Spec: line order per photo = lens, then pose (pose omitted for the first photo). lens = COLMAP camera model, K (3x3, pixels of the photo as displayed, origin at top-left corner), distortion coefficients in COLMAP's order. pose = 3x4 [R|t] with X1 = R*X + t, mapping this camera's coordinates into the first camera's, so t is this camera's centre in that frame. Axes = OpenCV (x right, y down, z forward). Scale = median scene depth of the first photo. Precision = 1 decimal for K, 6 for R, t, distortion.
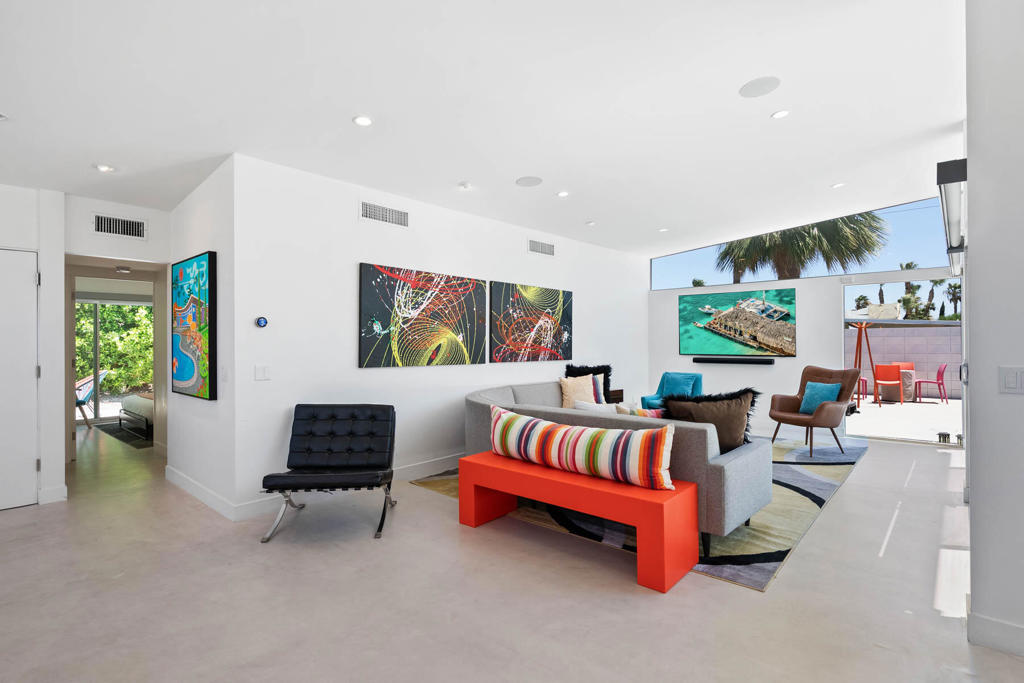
lens RADIAL K [[488.7, 0, 512.4], [0, 488.7, 341.7], [0, 0, 1]] dist [-0.003649, 0.001403]
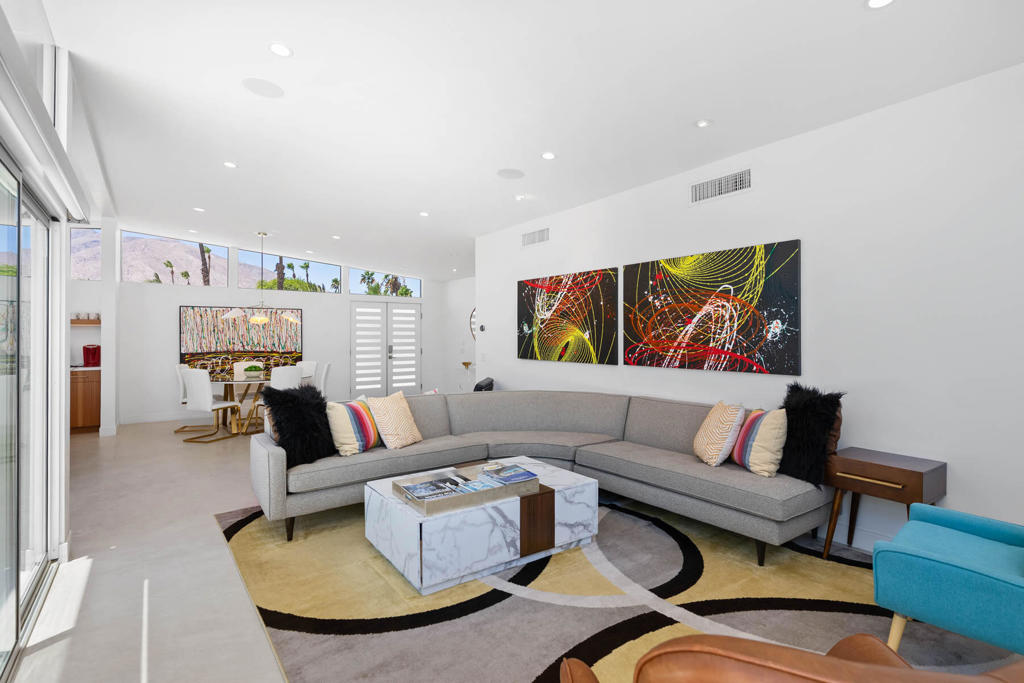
lens RADIAL K [[488.7, 0, 519.5], [0, 488.7, 335.0], [0, 0, 1]] dist [-0.003649, 0.001403]
pose [[-0.181645, -0.001346, -0.983363, 0.791877], [0.006783, 0.999974, -0.002622, -0.006281], [0.983341, -0.007146, -0.181631, 0.963491]]
